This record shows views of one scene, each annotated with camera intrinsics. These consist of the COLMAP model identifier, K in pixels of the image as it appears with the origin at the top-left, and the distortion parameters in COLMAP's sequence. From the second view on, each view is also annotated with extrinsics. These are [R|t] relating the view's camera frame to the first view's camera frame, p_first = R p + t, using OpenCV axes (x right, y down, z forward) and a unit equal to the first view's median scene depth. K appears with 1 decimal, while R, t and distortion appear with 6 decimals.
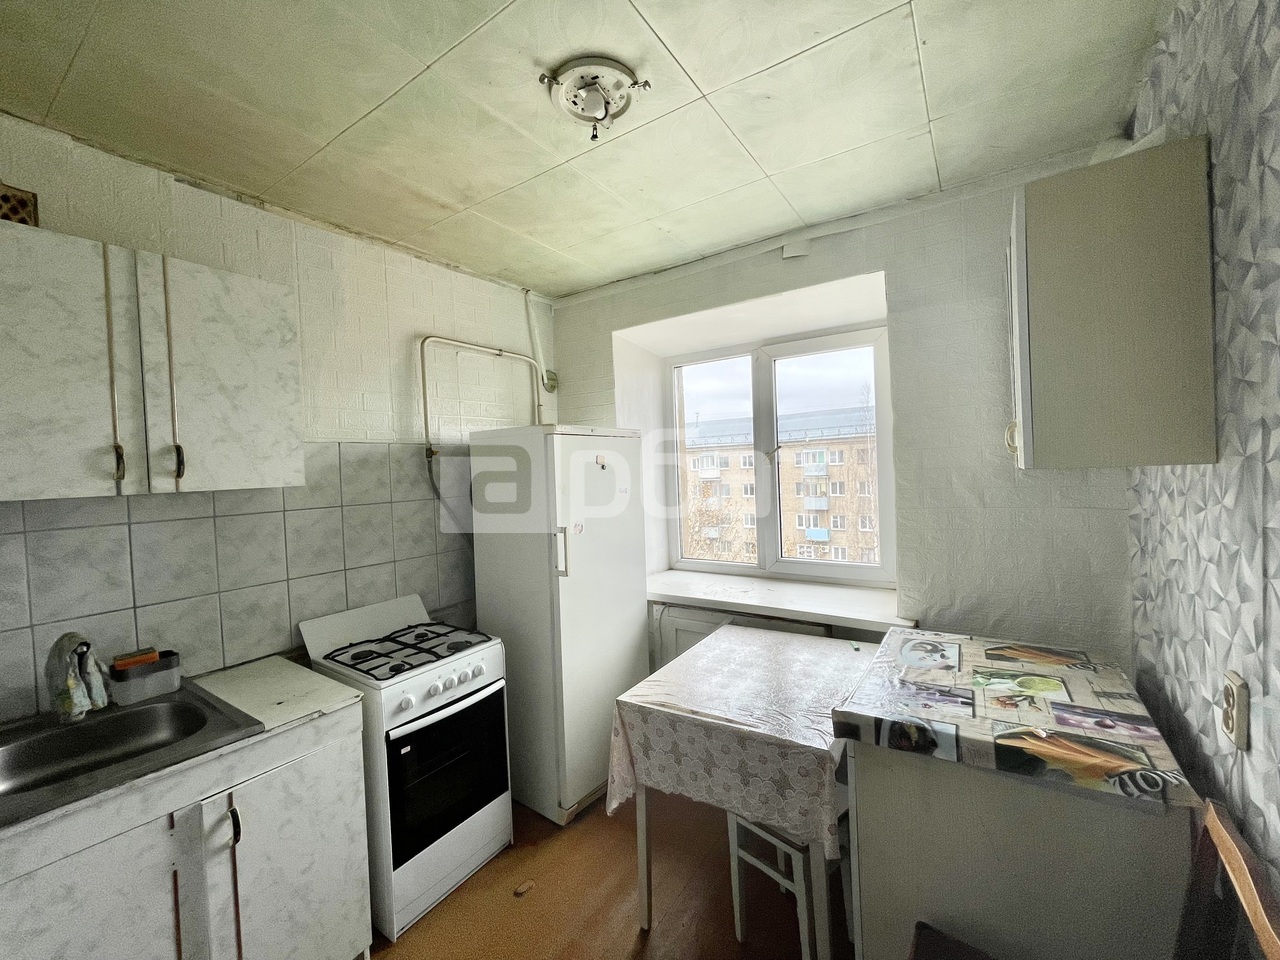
lens RADIAL K [[515.7, 0, 642.9], [0, 515.7, 477.8], [0, 0, 1]] dist [-0.001280, -0.000897]
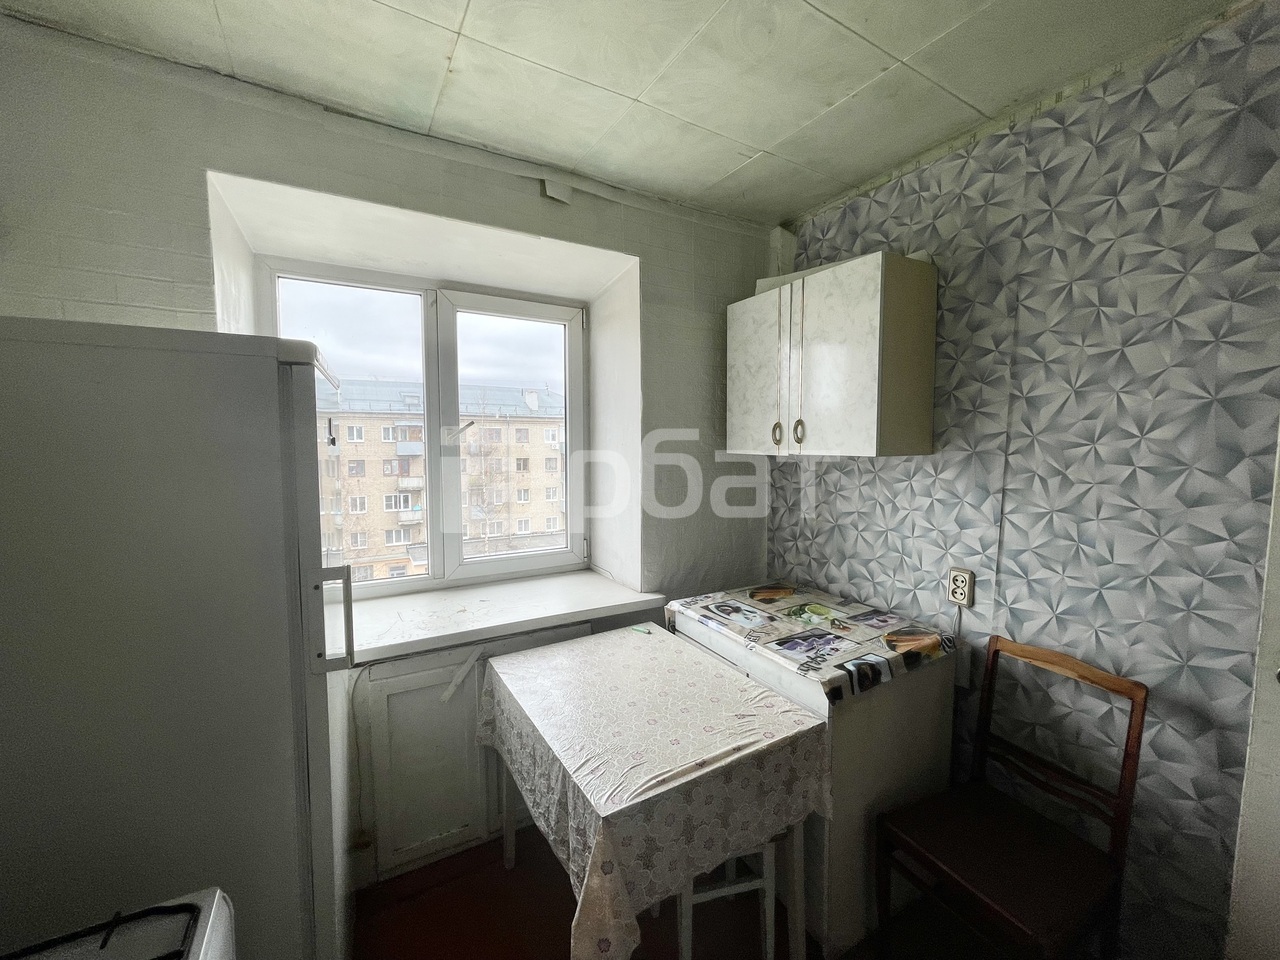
lens RADIAL K [[515.7, 0, 642.2], [0, 515.7, 476.2], [0, 0, 1]] dist [-0.001280, -0.000897]
pose [[0.441805, -0.027290, 0.896696, -0.615127], [-0.002824, 0.999490, 0.031810, -0.004960], [-0.897106, -0.016586, 0.441503, 0.731599]]
